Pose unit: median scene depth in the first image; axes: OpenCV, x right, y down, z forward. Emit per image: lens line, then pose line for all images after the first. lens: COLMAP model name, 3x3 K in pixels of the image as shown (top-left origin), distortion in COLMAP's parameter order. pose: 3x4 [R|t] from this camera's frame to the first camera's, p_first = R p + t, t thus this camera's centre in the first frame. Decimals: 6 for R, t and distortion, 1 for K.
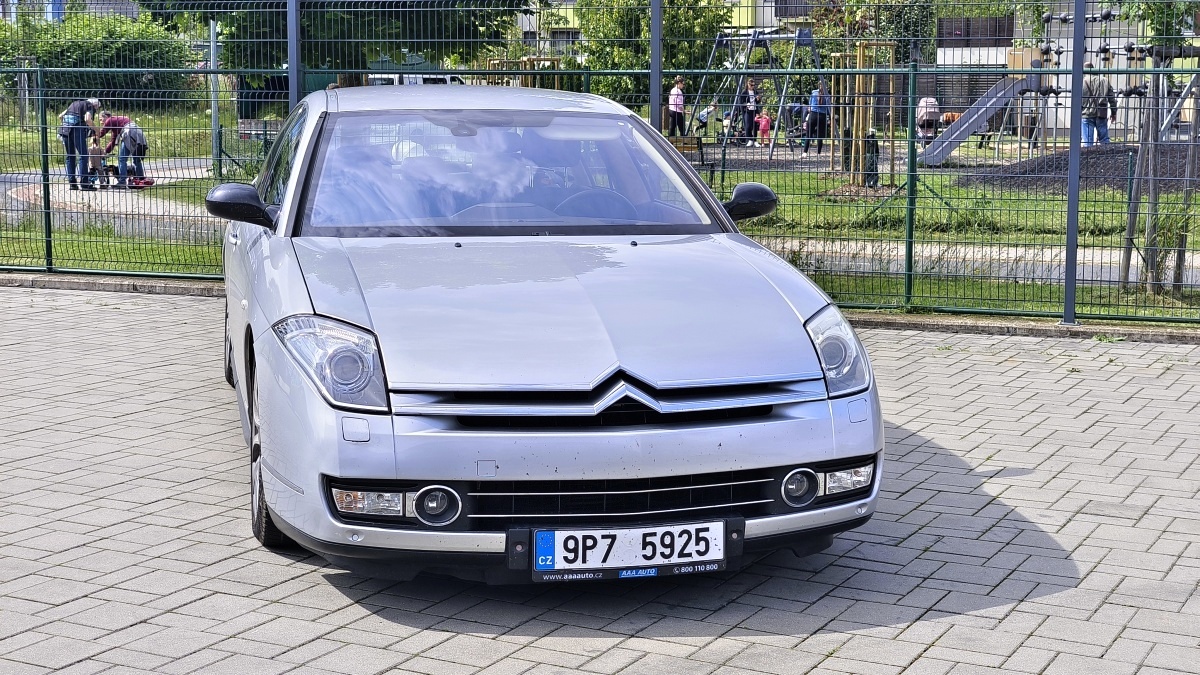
lens RADIAL K [[1729.6, 0, 600.0], [0, 1729.6, 337.5], [0, 0, 1]] dist [-0.014378, -0.010470]
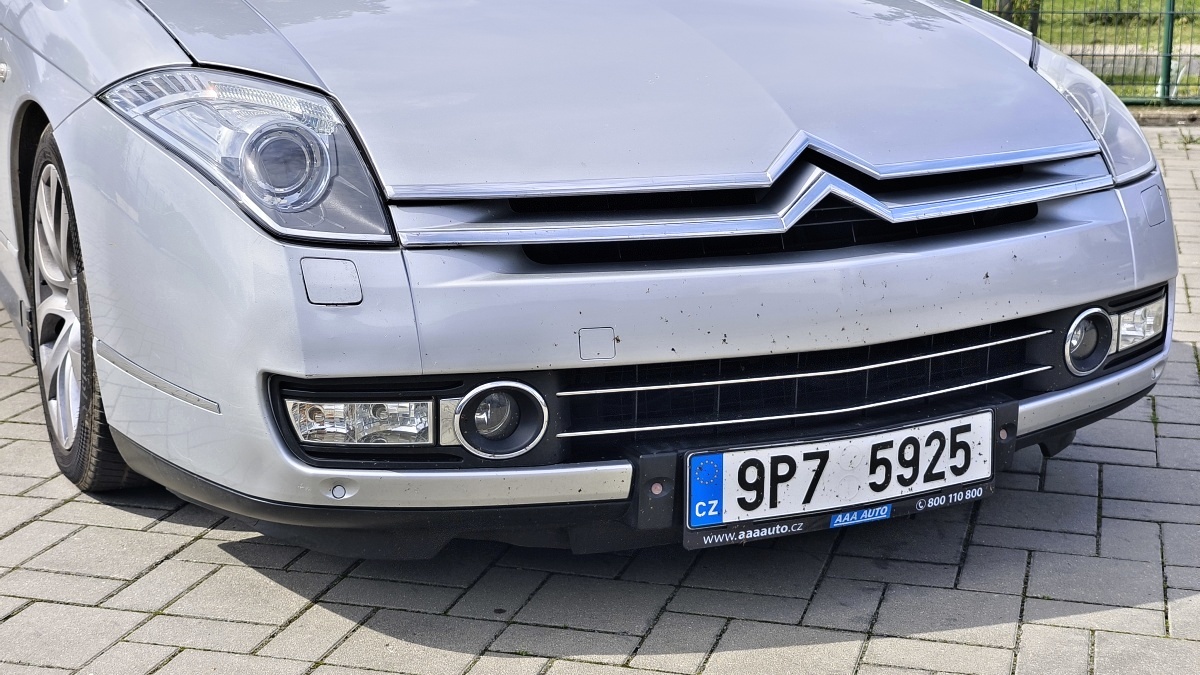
lens RADIAL K [[1729.6, 0, 600.0], [0, 1729.6, 337.5], [0, 0, 1]] dist [-0.014378, -0.010470]
pose [[0.975976, -0.057147, 0.210248, -0.170884], [0.035348, 0.993736, 0.106017, 0.018748], [-0.214990, -0.096039, 0.971883, 0.489904]]
